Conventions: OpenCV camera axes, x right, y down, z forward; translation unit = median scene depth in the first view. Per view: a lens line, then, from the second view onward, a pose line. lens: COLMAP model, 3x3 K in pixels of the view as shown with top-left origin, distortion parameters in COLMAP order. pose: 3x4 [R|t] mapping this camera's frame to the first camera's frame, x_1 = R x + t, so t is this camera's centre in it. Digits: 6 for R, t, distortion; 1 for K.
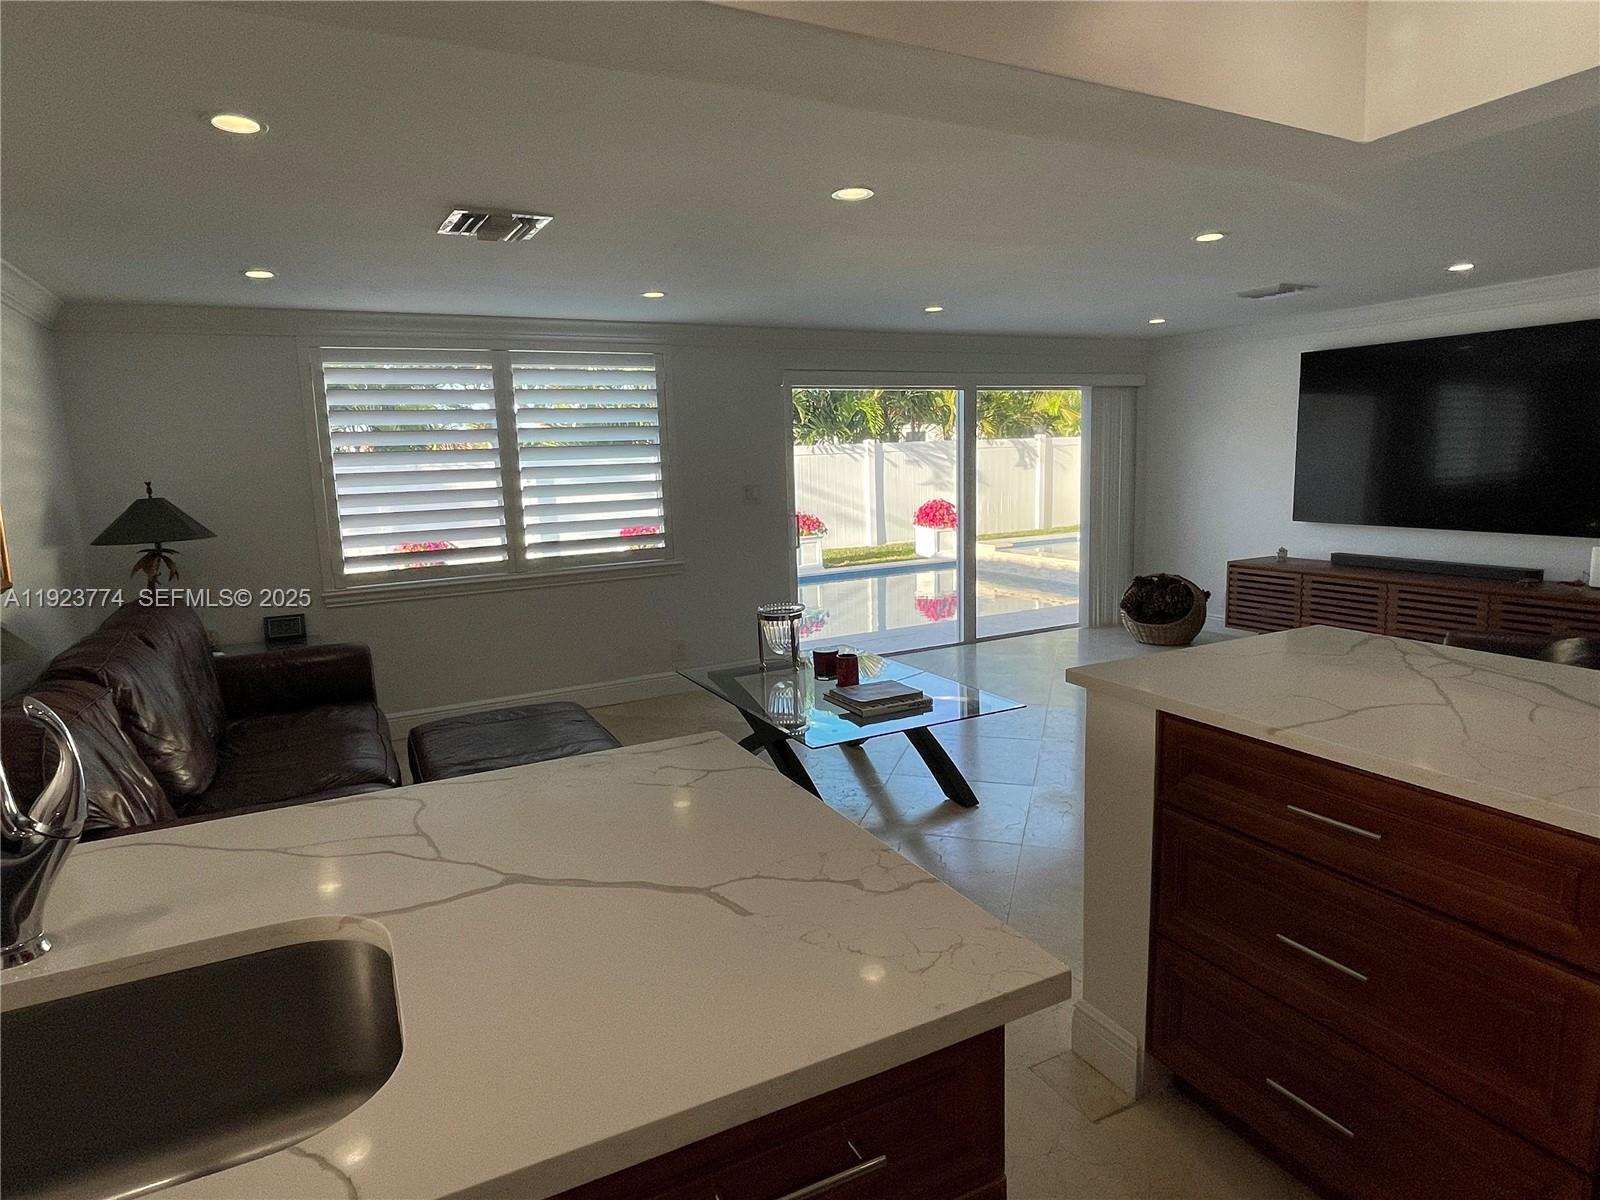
lens RADIAL K [[897.5, 0, 798.4], [0, 897.5, 601.6], [0, 0, 1]] dist [0.001462, 0.000141]
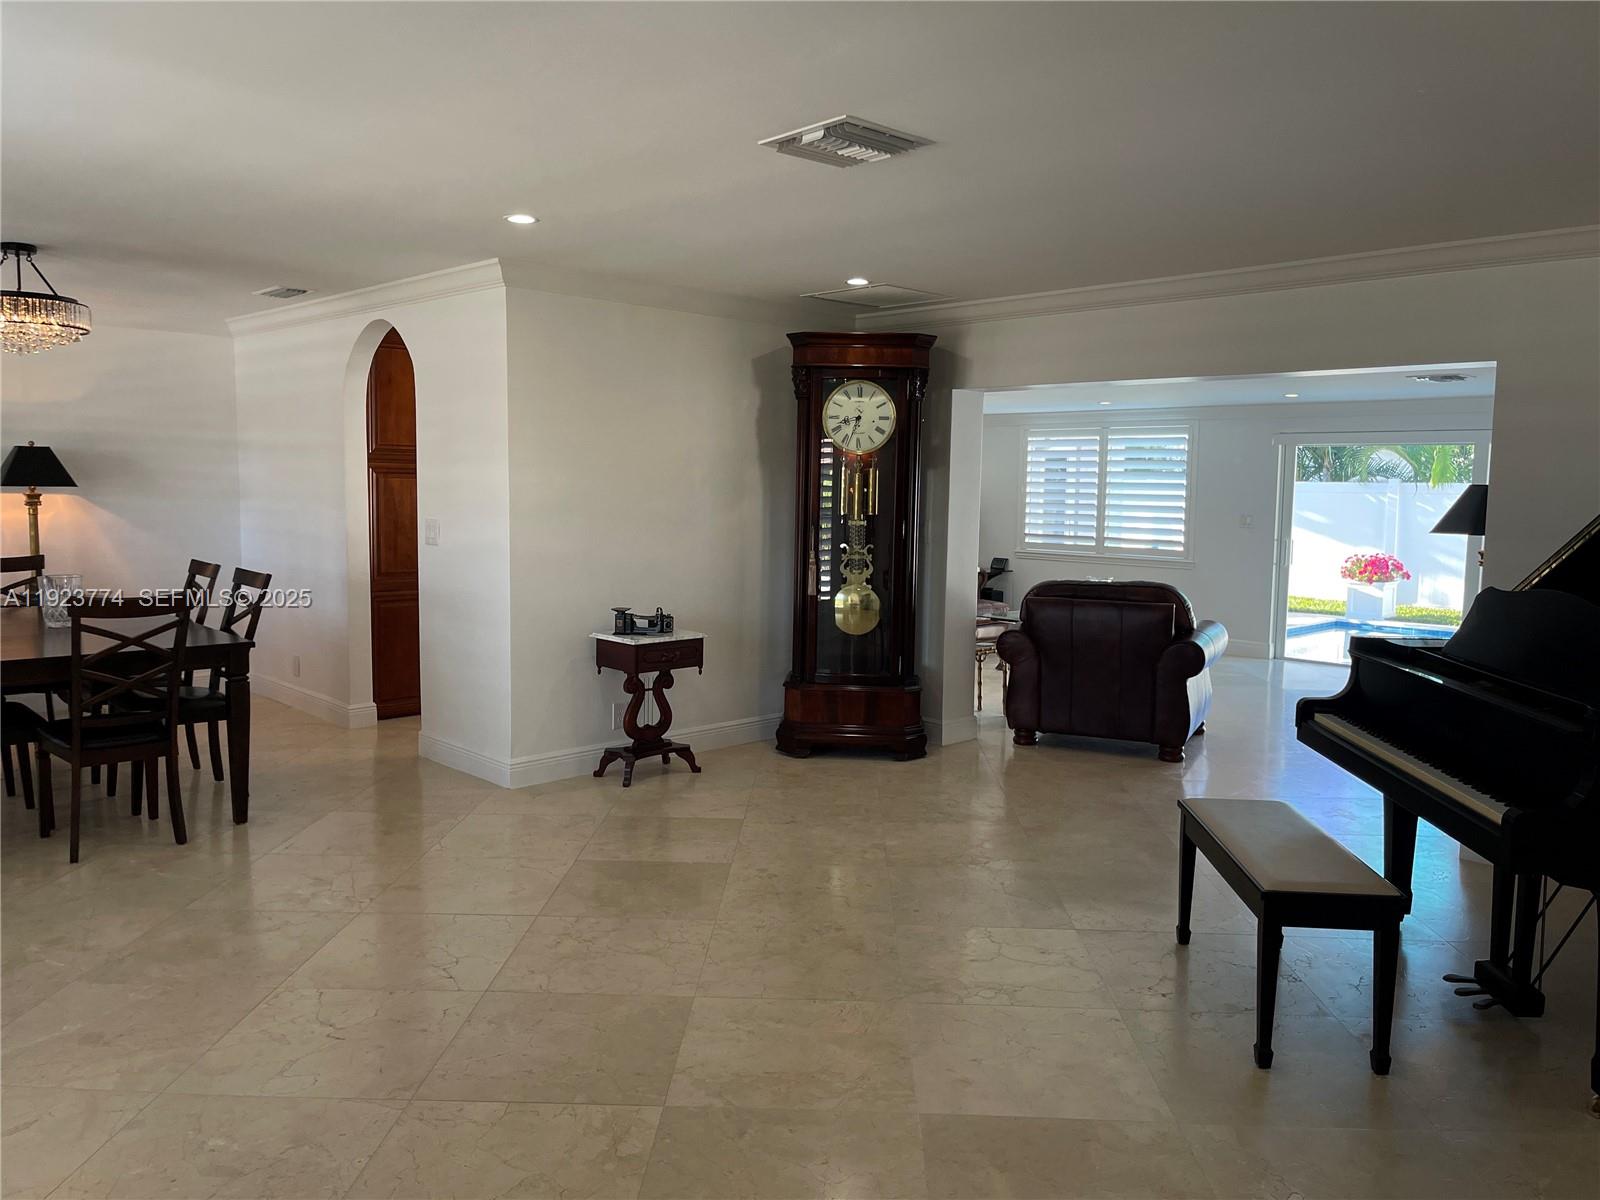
lens RADIAL K [[1230.3, 0, 799.3], [0, 1230.3, 603.4], [0, 0, 1]] dist [-0.006759, -0.002853]
pose [[0.263050, 0.150442, -0.952981, 1.847068], [-0.165136, 0.980211, 0.109159, -0.102514], [0.950544, 0.128657, 0.282688, -0.221172]]
